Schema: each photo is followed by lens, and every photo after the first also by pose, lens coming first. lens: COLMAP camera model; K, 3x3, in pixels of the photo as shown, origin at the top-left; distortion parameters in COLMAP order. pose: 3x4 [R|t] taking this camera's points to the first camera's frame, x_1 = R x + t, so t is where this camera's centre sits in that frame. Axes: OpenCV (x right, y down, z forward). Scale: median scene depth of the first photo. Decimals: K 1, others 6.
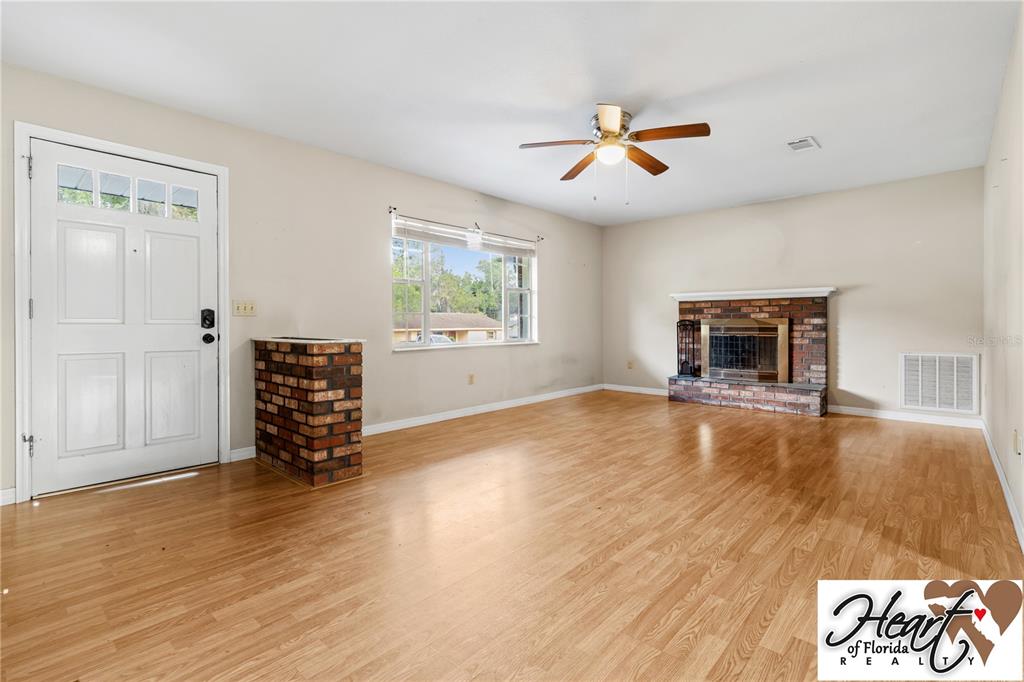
lens RADIAL K [[483.1, 0, 517.0], [0, 483.1, 325.4], [0, 0, 1]] dist [0.000393, -0.000154]
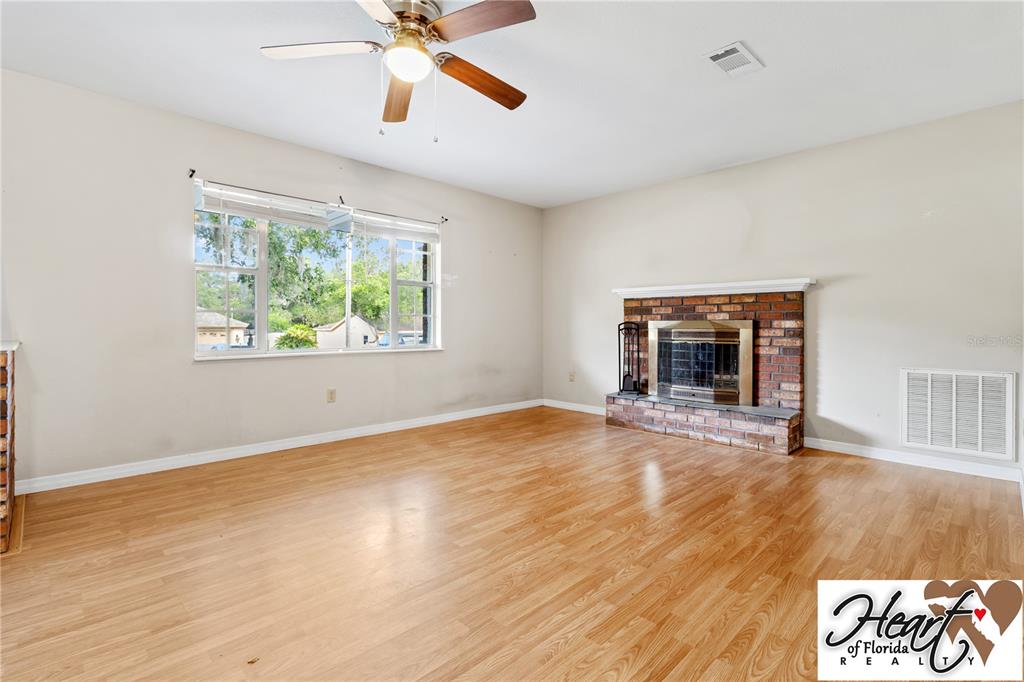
lens RADIAL K [[483.1, 0, 517.0], [0, 483.1, 325.4], [0, 0, 1]] dist [0.000393, -0.000154]
pose [[0.998275, 0.005750, -0.058427, 0.239049], [-0.006079, 0.999967, -0.005457, -0.000287], [0.058393, 0.005803, 0.998277, 0.225774]]
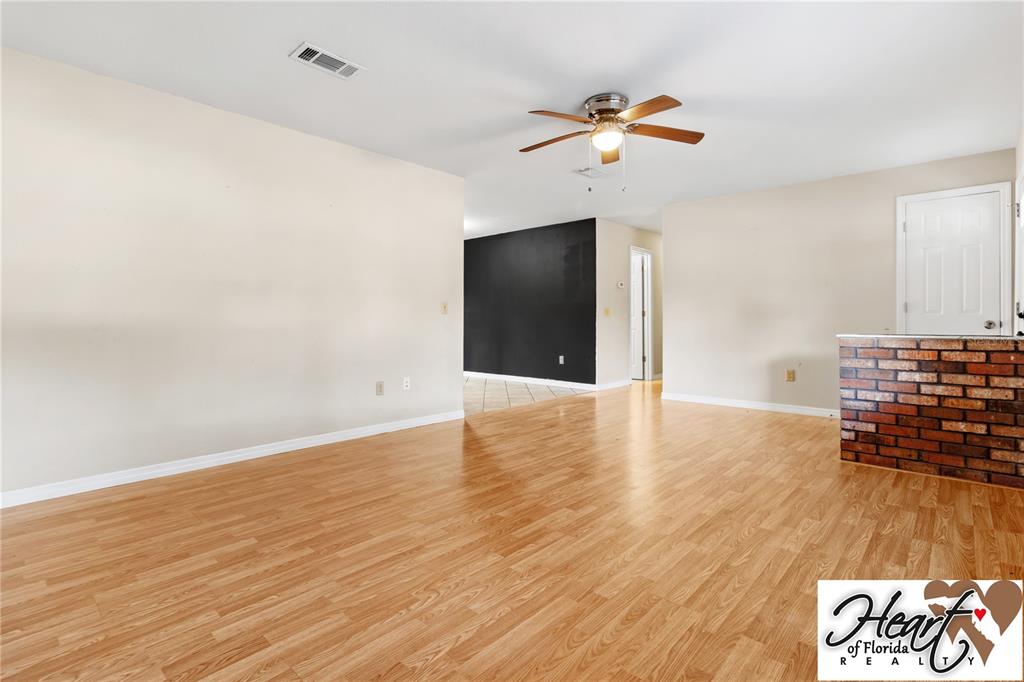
lens RADIAL K [[483.1, 0, 517.0], [0, 483.1, 325.4], [0, 0, 1]] dist [0.000393, -0.000154]
pose [[-0.999900, 0.002703, 0.013896, 0.225249], [0.002850, 0.999940, 0.010582, -0.002672], [-0.013866, 0.010621, -0.999847, 1.218927]]
